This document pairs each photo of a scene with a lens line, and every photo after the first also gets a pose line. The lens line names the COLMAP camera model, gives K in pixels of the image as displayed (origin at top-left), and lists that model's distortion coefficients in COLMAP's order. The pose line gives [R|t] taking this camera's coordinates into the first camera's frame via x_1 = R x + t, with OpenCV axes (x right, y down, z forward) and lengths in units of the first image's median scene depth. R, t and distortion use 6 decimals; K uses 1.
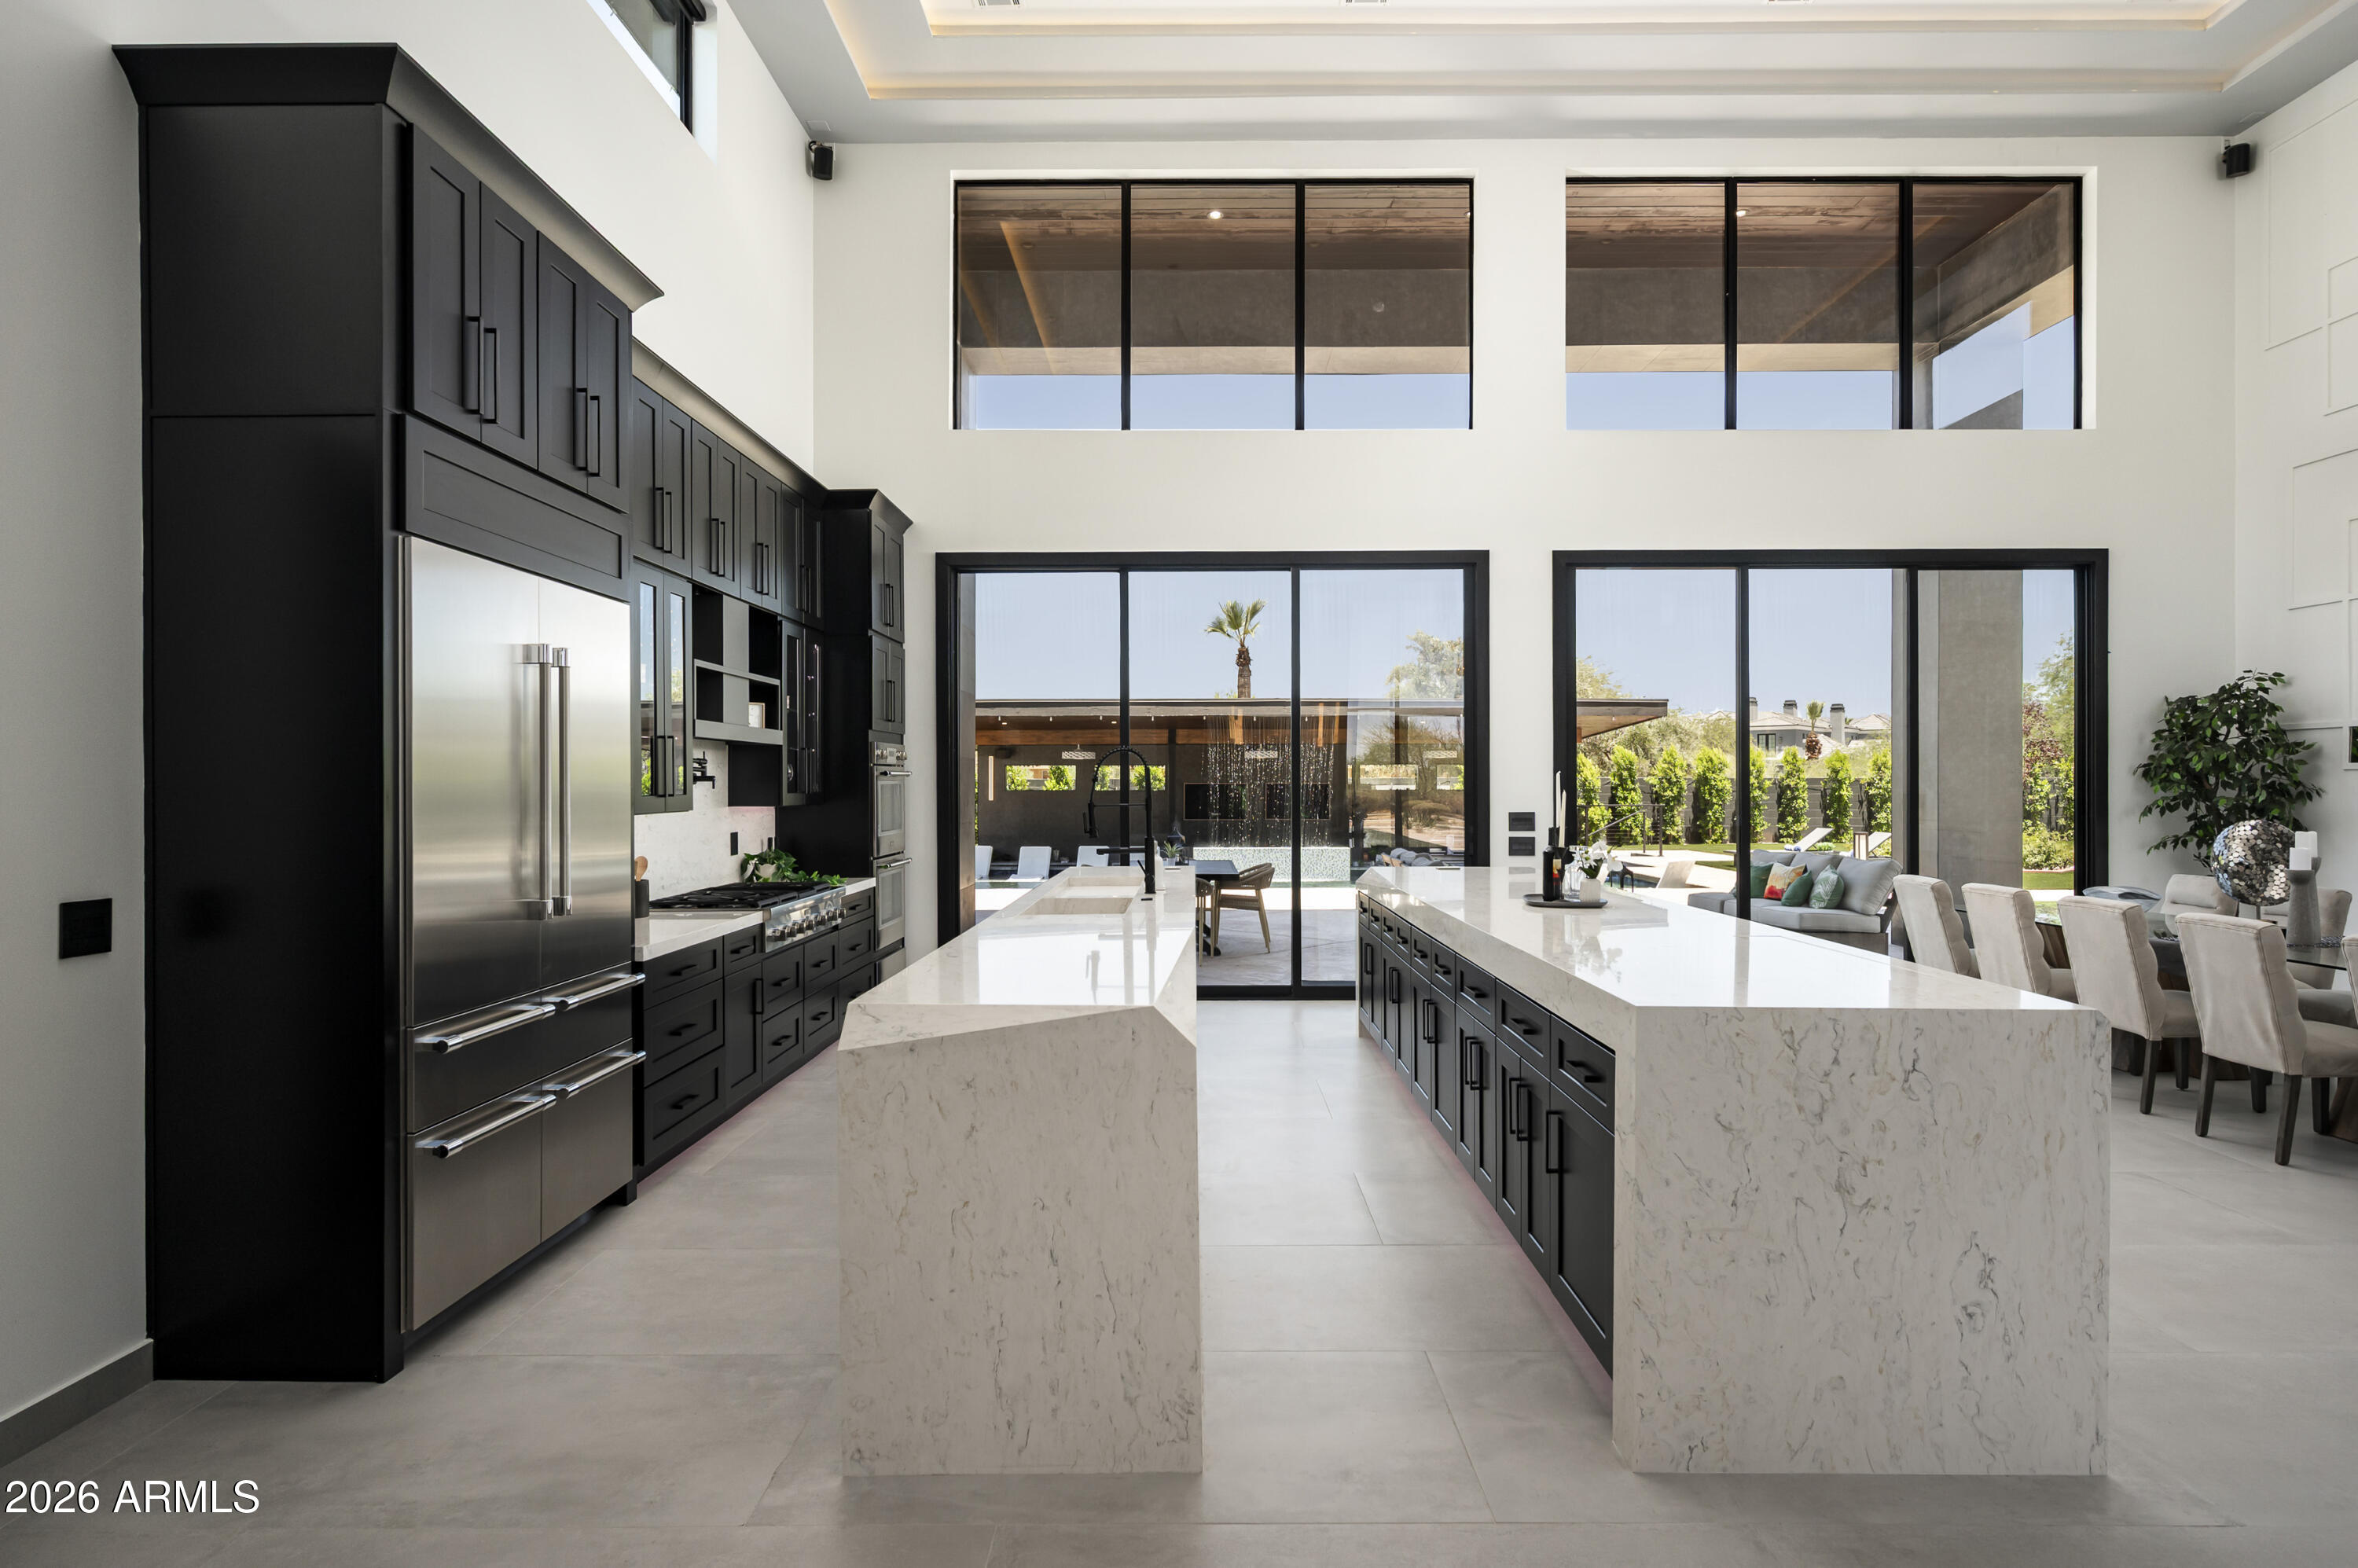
lens RADIAL K [[1243.0, 0, 1185.0], [0, 1243.0, 787.5], [0, 0, 1]] dist [-0.001669, -0.001841]
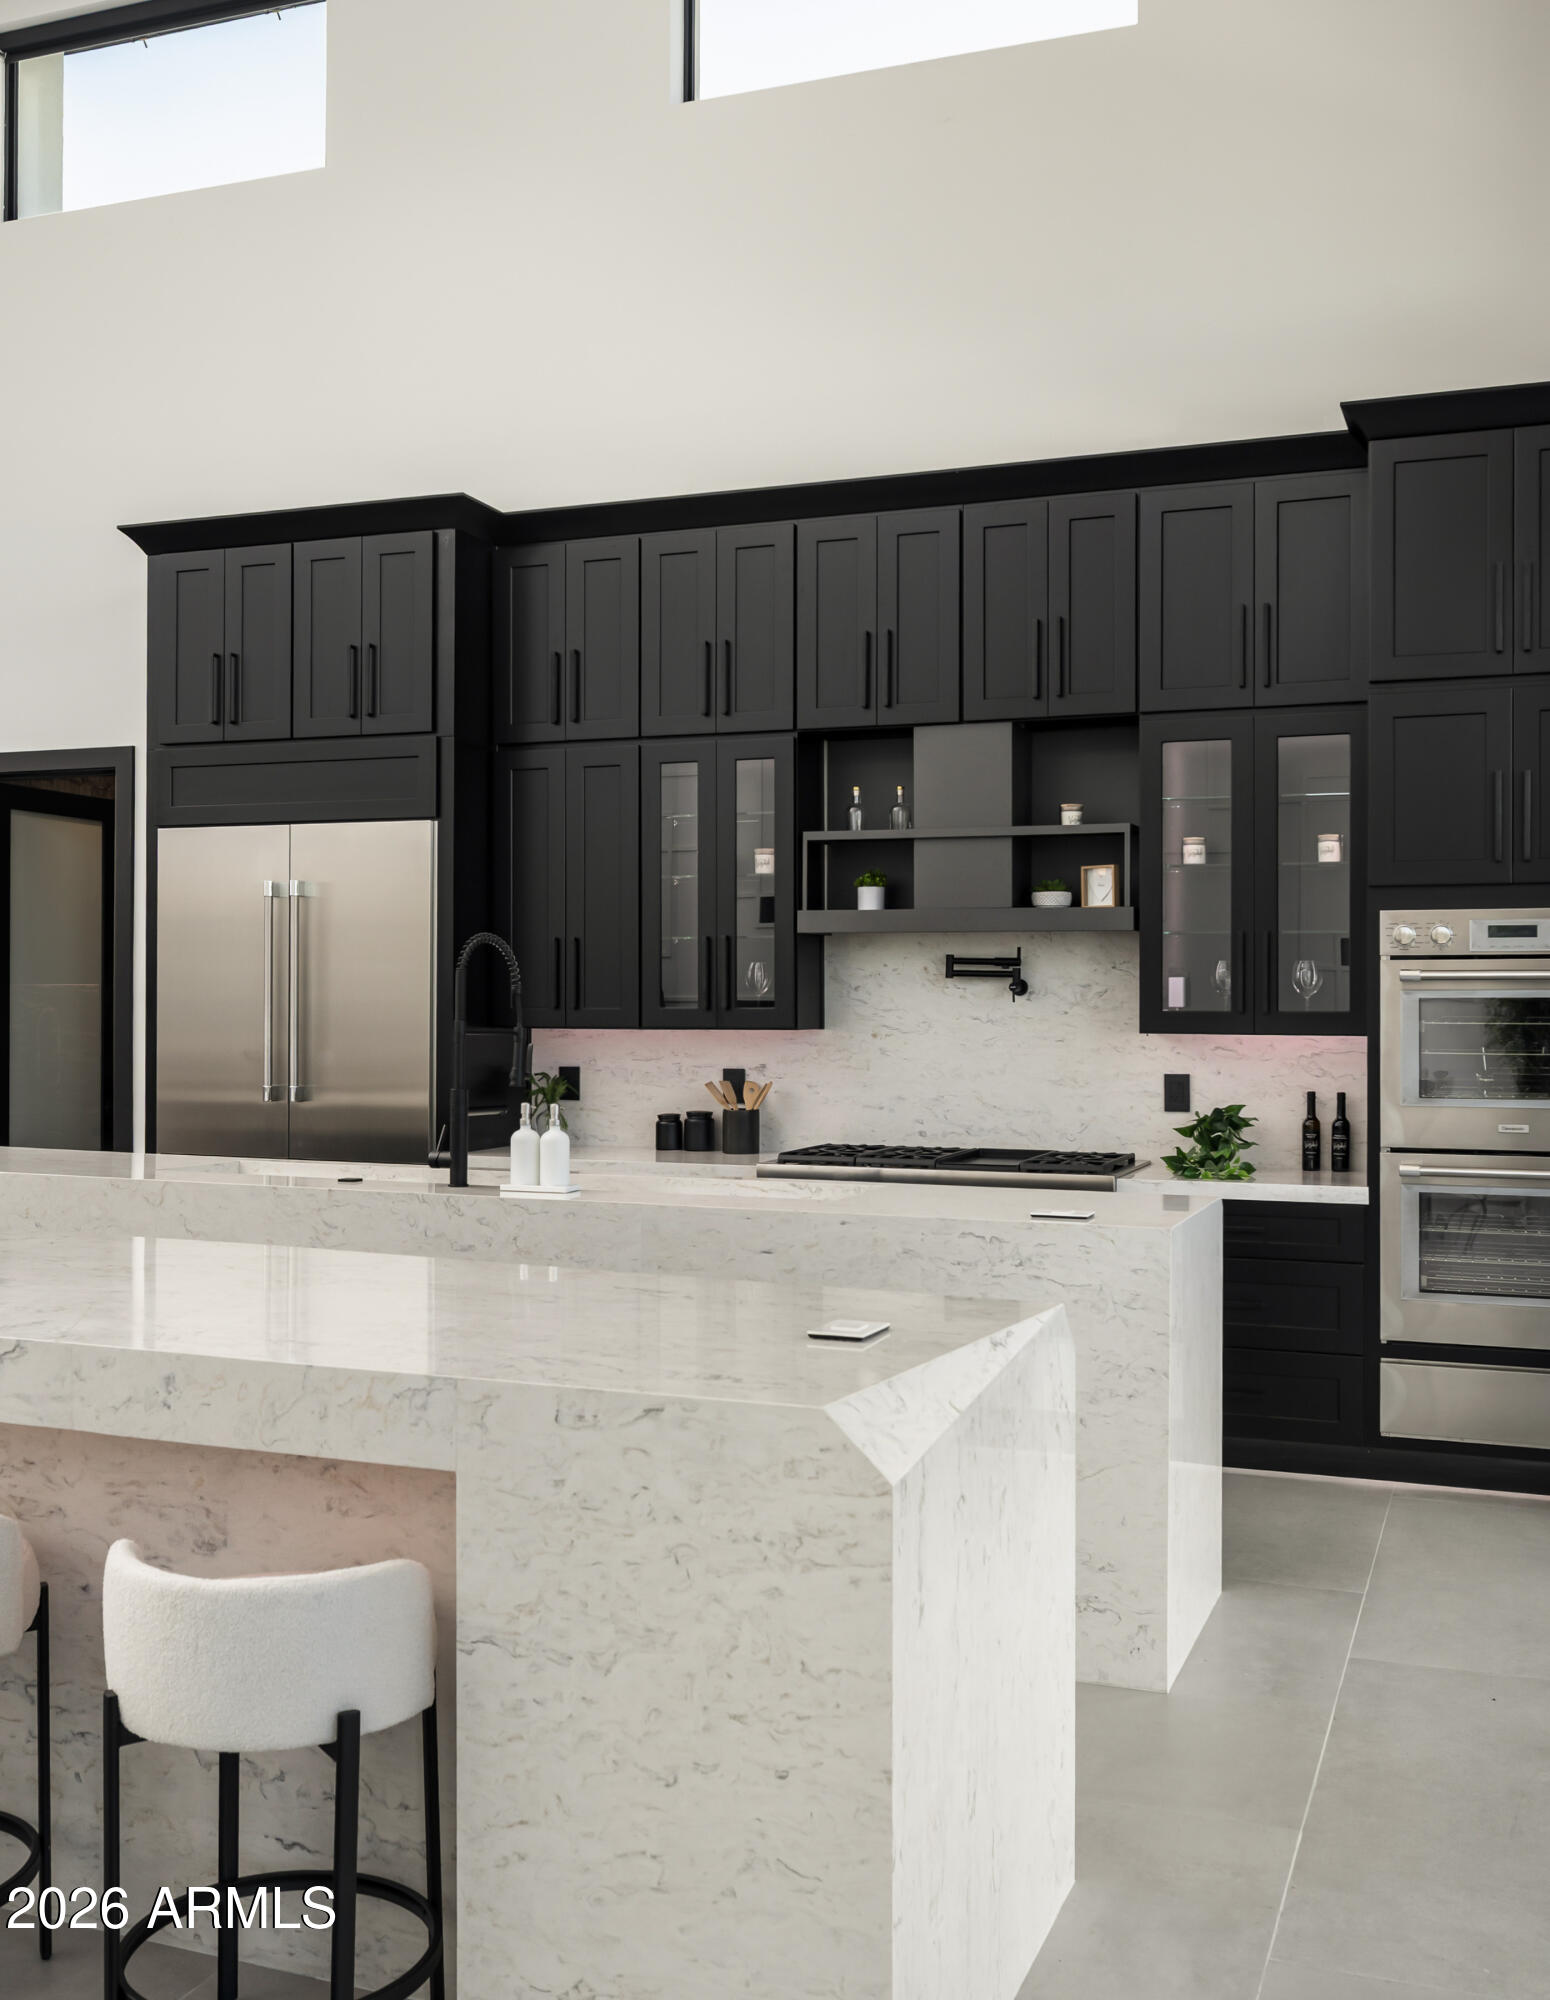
lens RADIAL K [[1913.0, 0, 774.3], [0, 1913.0, 998.1], [0, 0, 1]] dist [0.055408, 0.000000]
pose [[-0.349769, 0.001623, -0.936835, 0.515325], [-0.005539, 0.999977, 0.003801, -0.003792], [0.936820, 0.006519, -0.349752, 0.996185]]
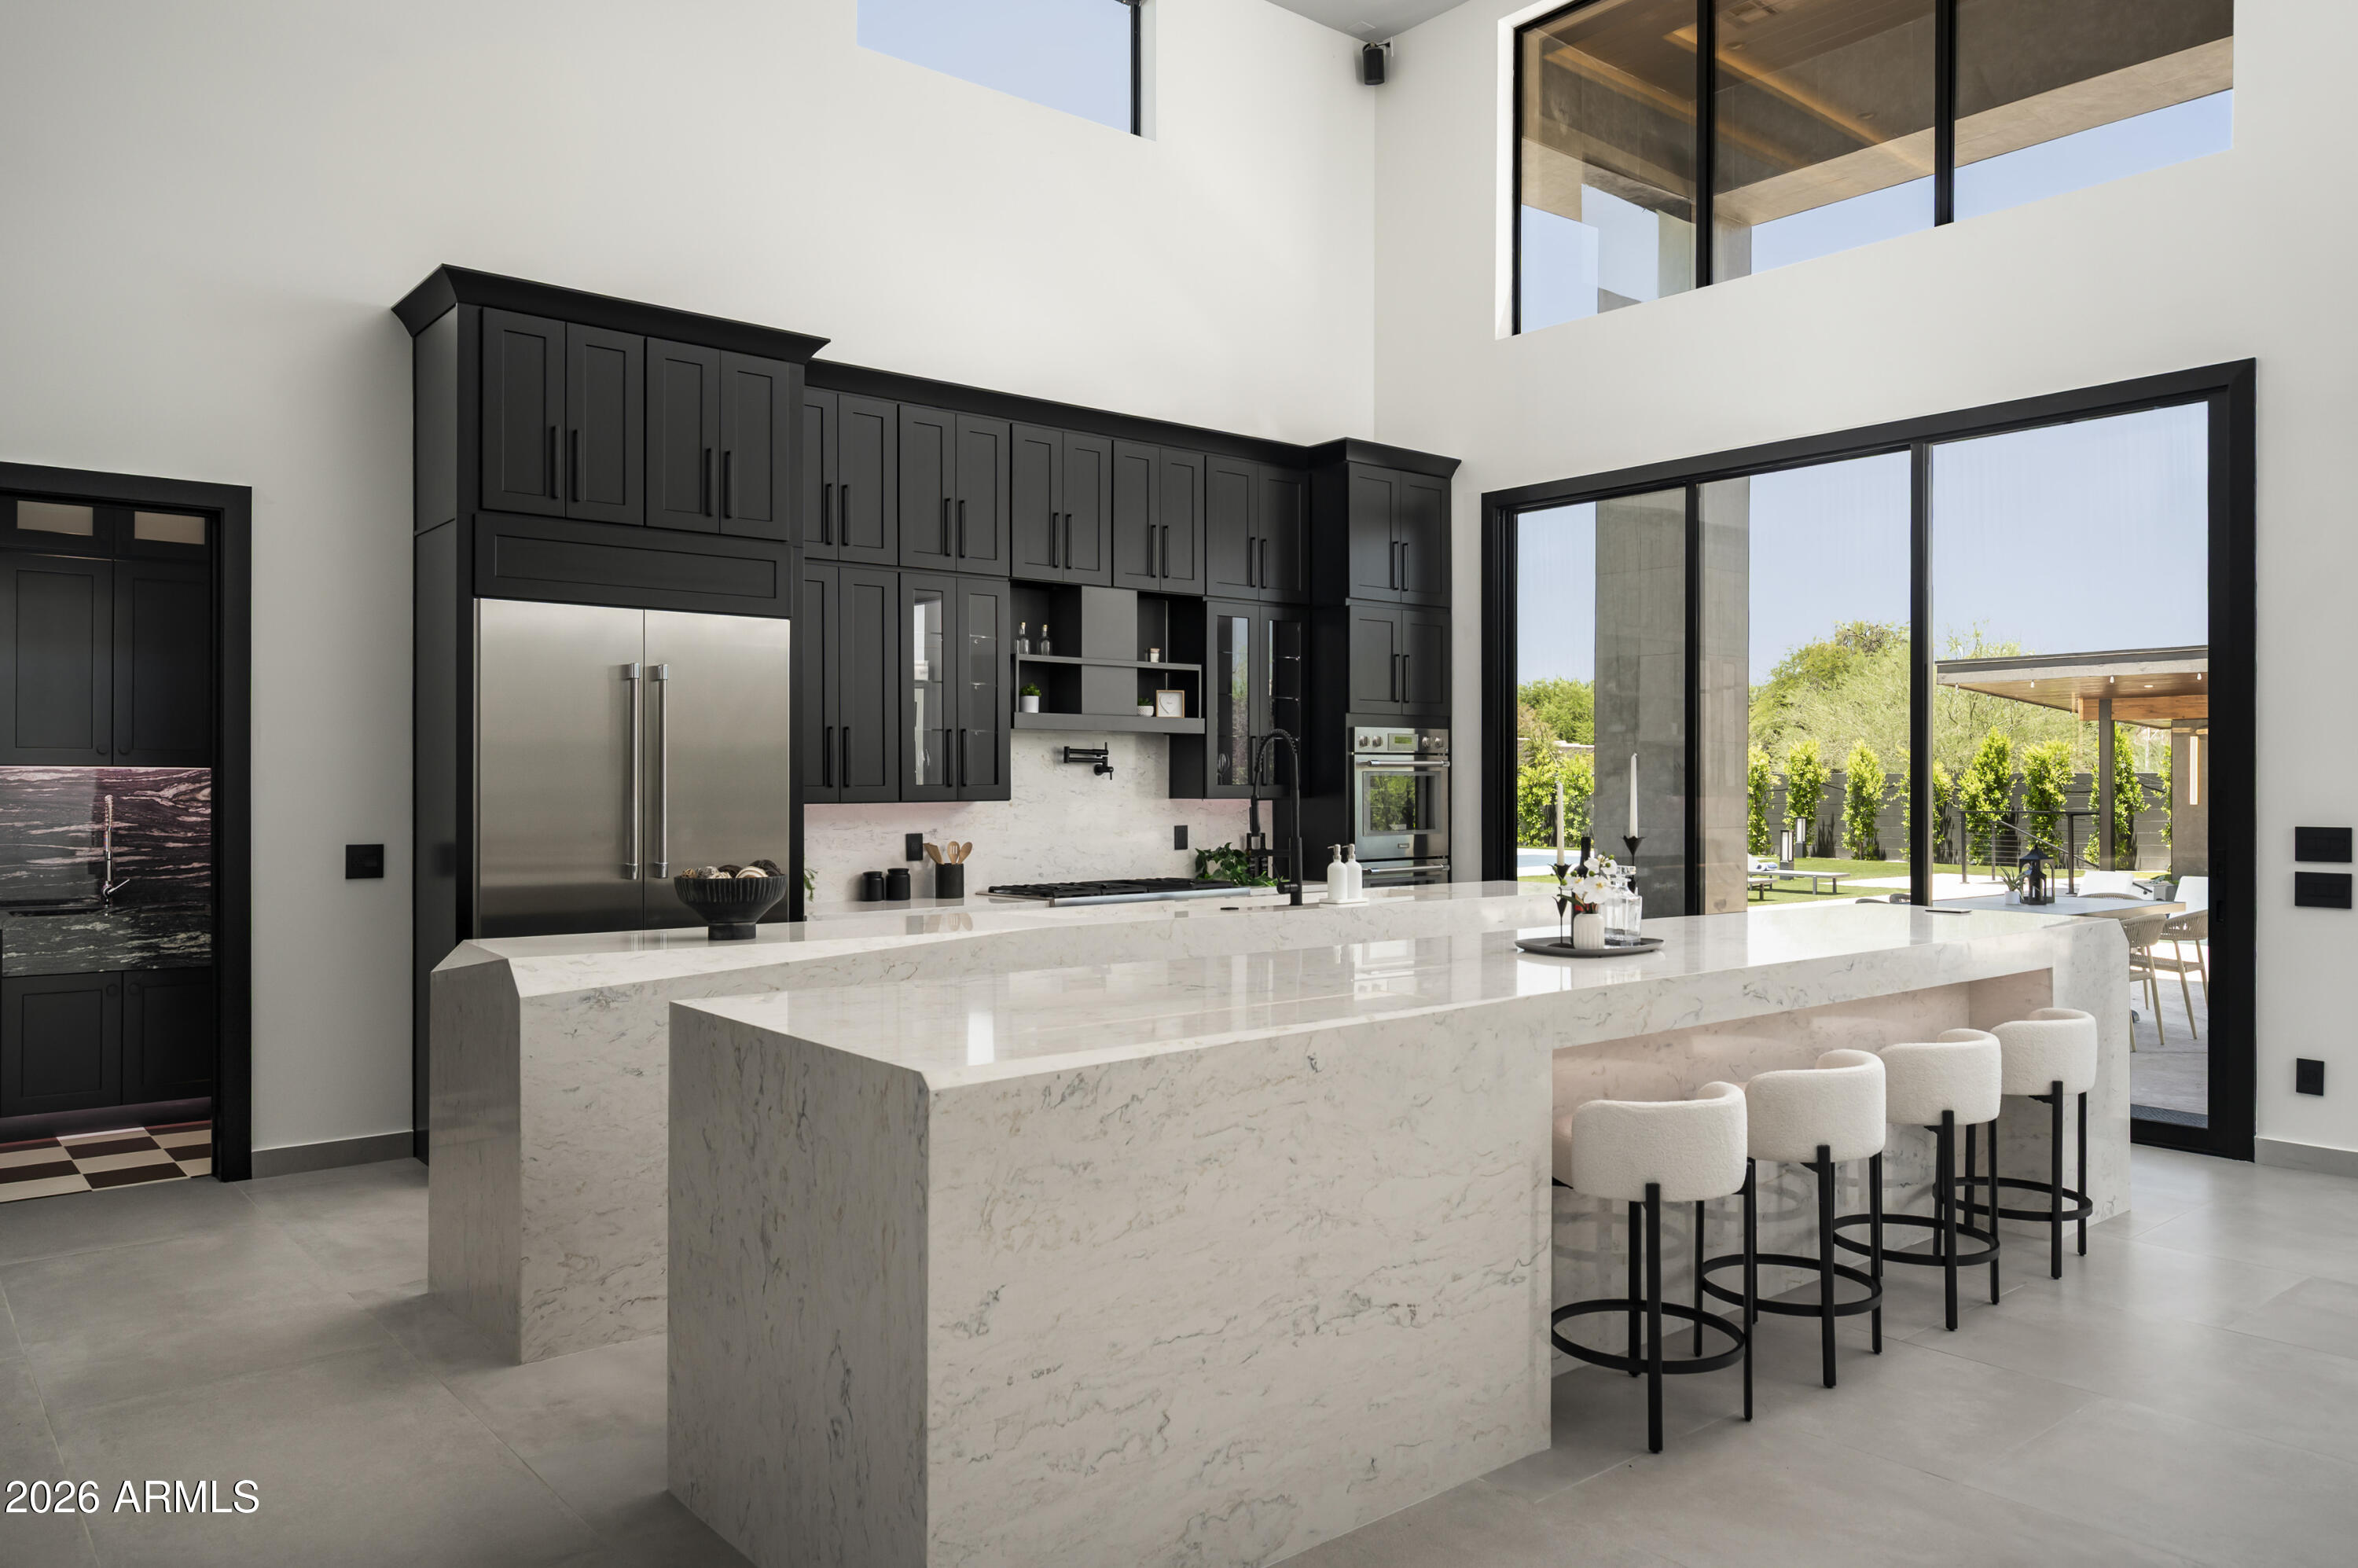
lens RADIAL K [[1627.3, 0, 1172.6], [0, 1627.3, 790.1], [0, 0, 1]] dist [0.002031, -0.003290]
pose [[0.640677, 0.005792, -0.767789, 0.520421], [-0.003658, 0.999983, 0.004492, 0.002335], [0.767802, -0.000070, 0.640687, 0.164782]]
